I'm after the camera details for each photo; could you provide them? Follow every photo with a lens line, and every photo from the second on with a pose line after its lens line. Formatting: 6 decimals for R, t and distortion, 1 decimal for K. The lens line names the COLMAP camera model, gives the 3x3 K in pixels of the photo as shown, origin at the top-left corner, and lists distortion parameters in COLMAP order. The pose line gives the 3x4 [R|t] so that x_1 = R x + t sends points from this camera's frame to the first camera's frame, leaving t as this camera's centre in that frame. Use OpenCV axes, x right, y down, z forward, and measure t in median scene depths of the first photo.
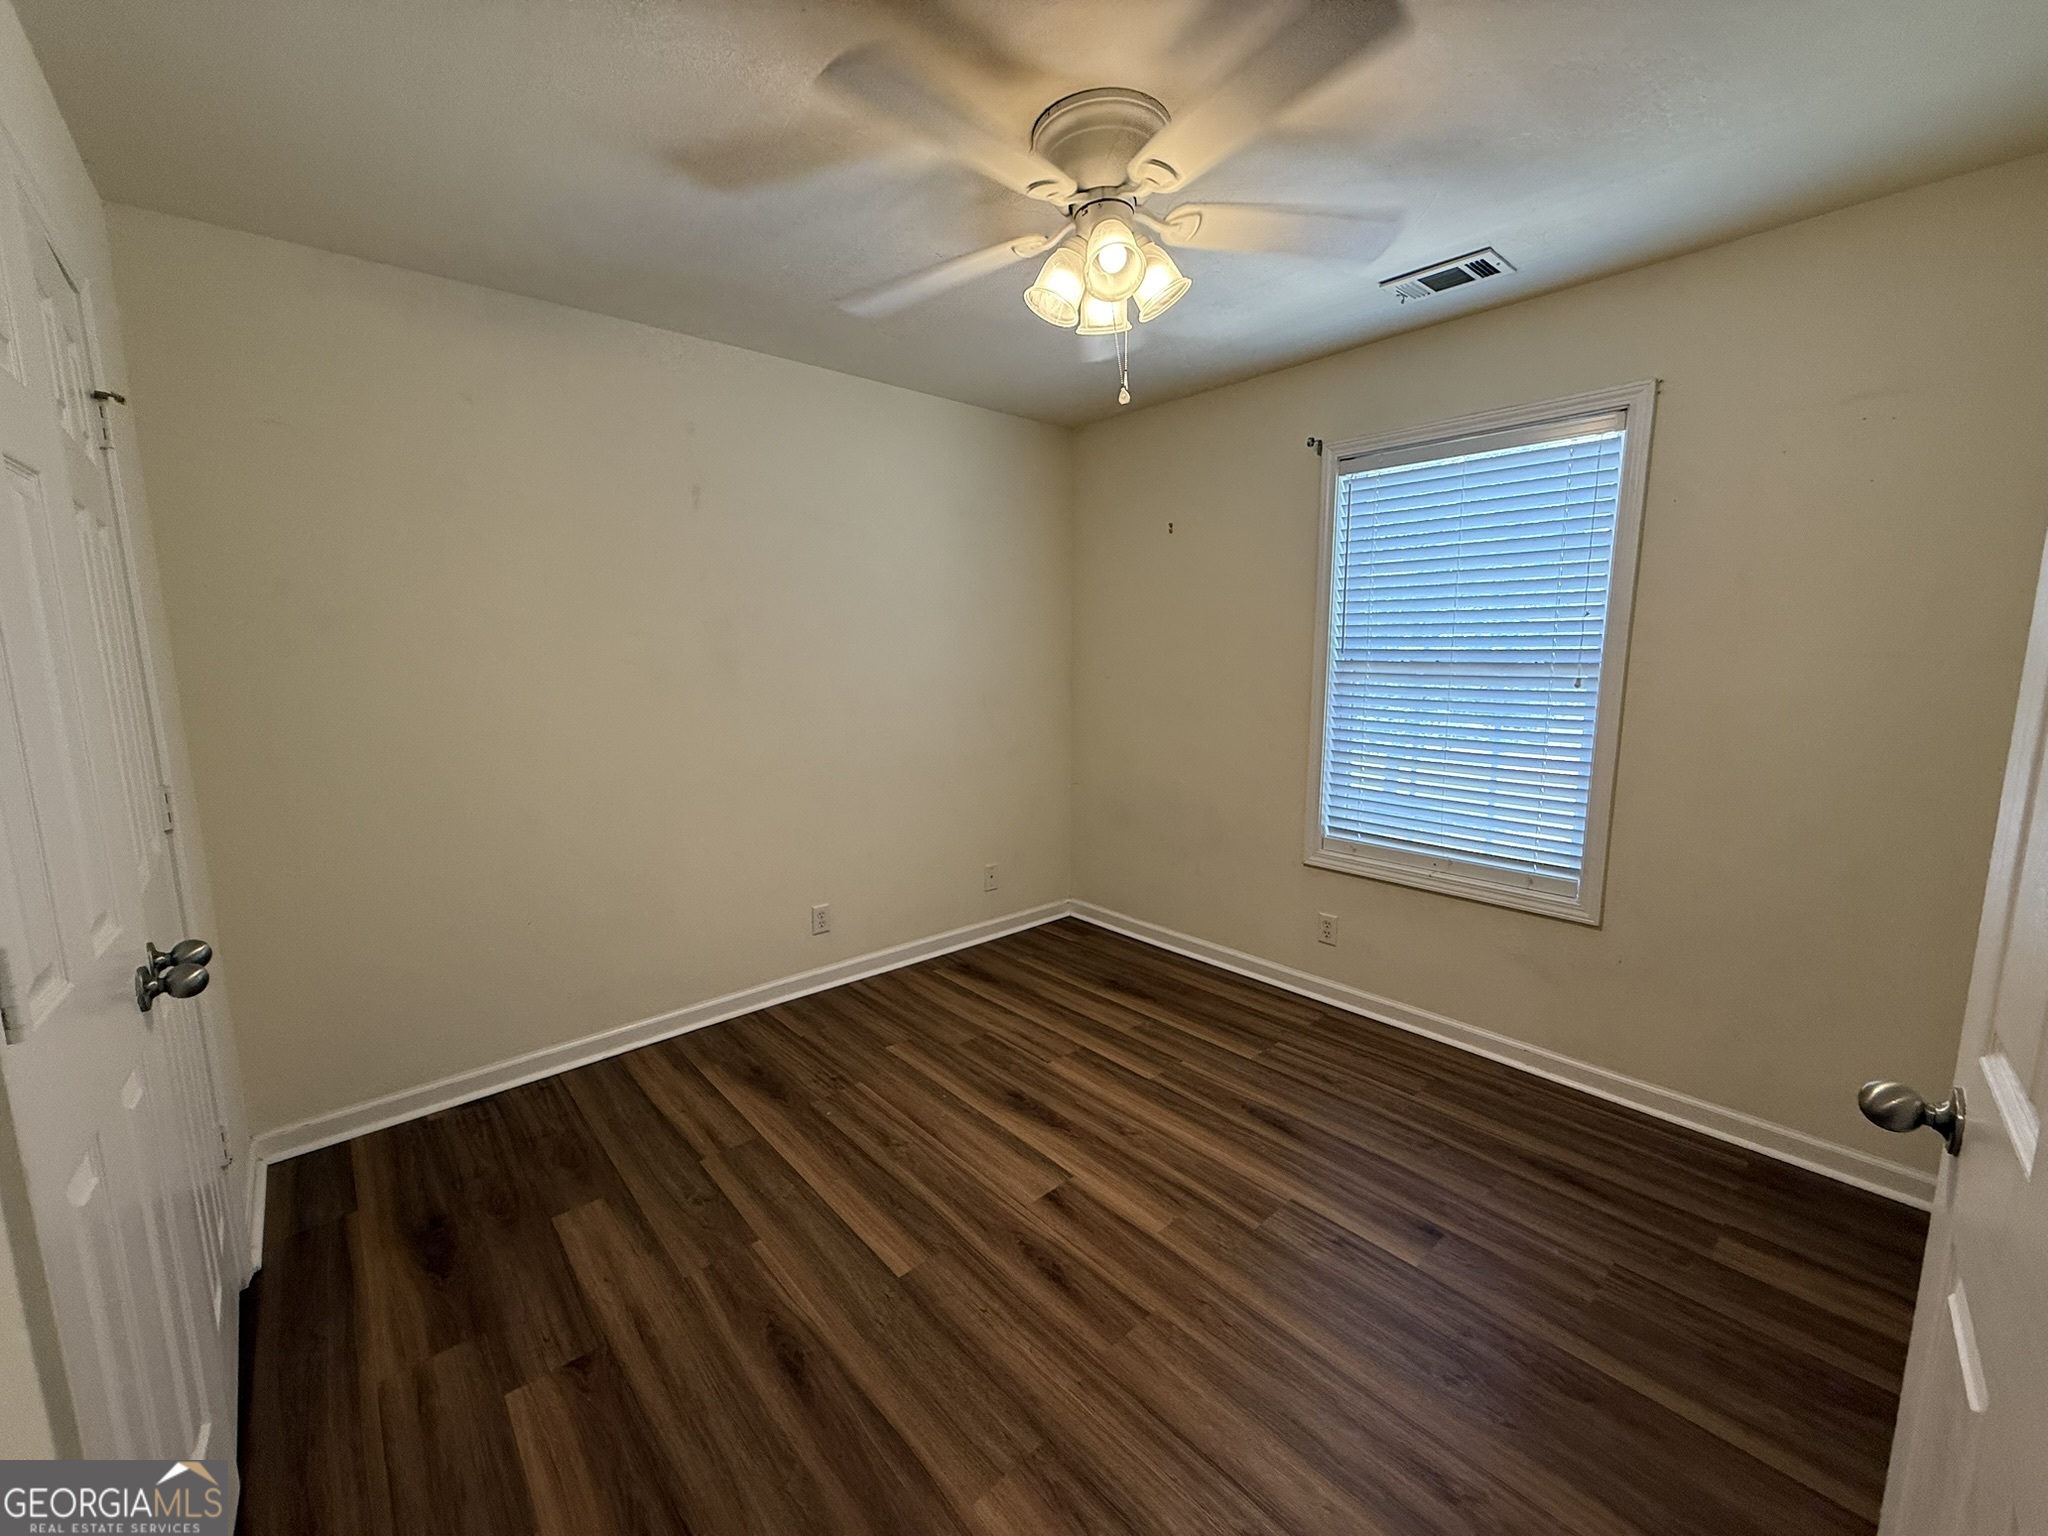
lens RADIAL K [[813.1, 0, 1018.1], [0, 813.1, 767.5], [0, 0, 1]] dist [0.000279, -0.000200]
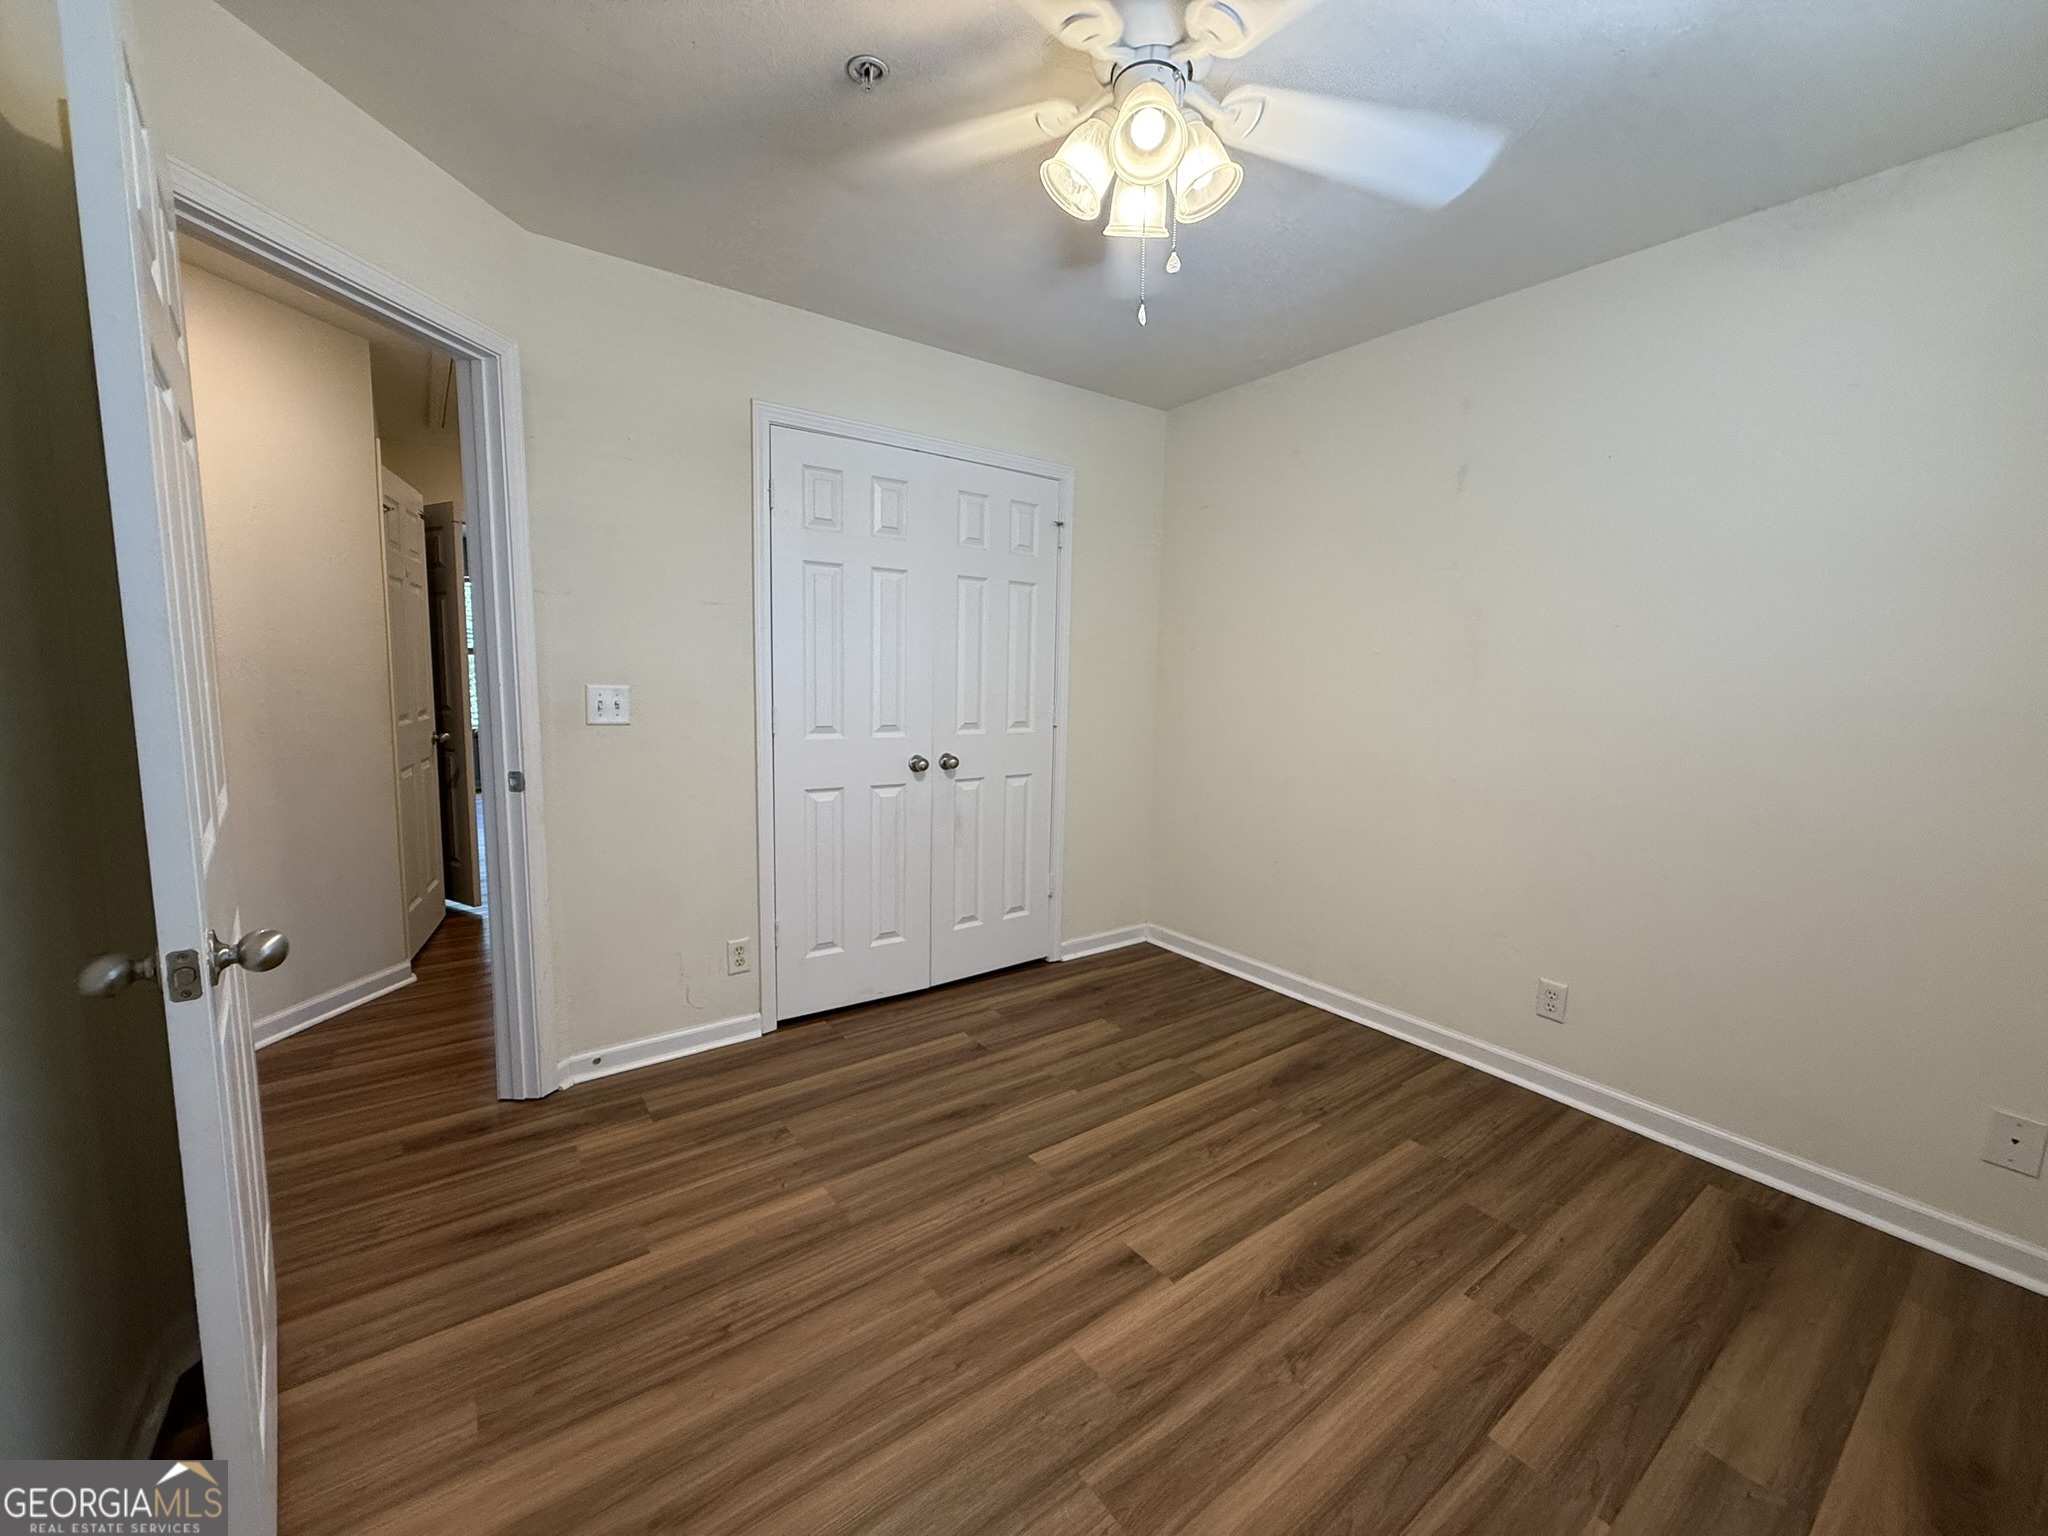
lens RADIAL K [[813.1, 0, 1018.1], [0, 813.1, 767.5], [0, 0, 1]] dist [0.000279, -0.000200]
pose [[-0.089641, 0.127653, -0.987760, 0.822905], [-0.168460, 0.975520, 0.141359, -0.075333], [0.981624, 0.179069, -0.065942, 0.835220]]
